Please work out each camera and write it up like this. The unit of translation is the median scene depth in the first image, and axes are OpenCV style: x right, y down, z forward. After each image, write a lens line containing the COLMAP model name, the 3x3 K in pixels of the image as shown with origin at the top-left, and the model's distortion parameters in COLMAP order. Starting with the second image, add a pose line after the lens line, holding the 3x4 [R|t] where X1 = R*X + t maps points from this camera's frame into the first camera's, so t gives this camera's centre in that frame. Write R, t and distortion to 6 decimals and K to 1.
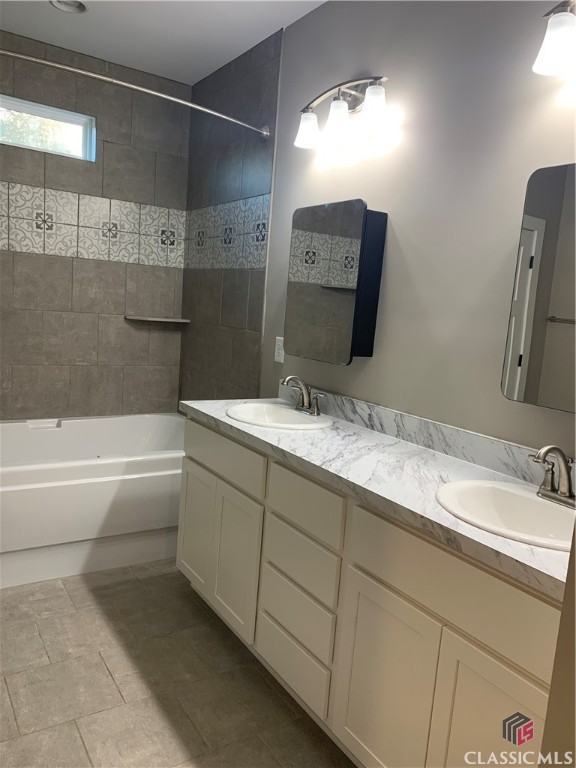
lens RADIAL K [[580.5, 0, 289.1], [0, 580.5, 381.8], [0, 0, 1]] dist [0.004764, -0.030875]
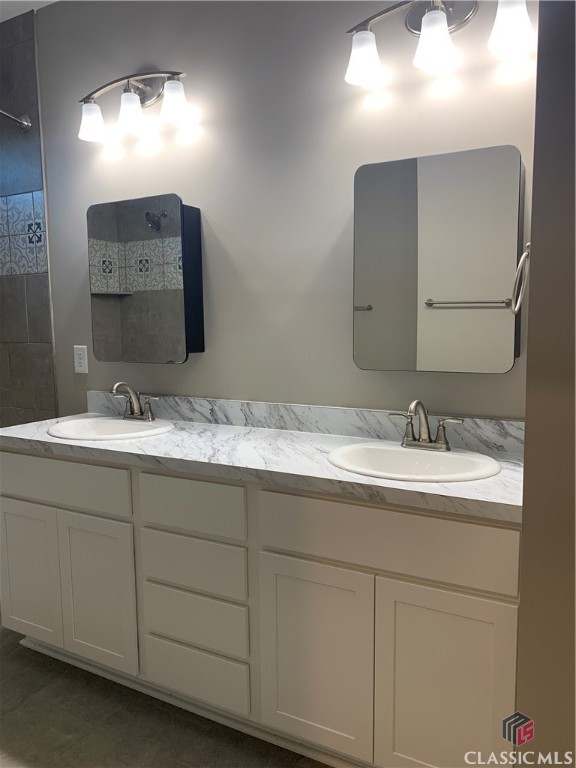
lens RADIAL K [[580.5, 0, 292.9], [0, 580.5, 379.4], [0, 0, 1]] dist [0.004764, -0.030875]
pose [[0.875073, -0.132070, 0.465623, -0.202388], [0.140221, 0.989970, 0.017270, 0.008437], [-0.463233, 0.050178, 0.884815, 0.050174]]
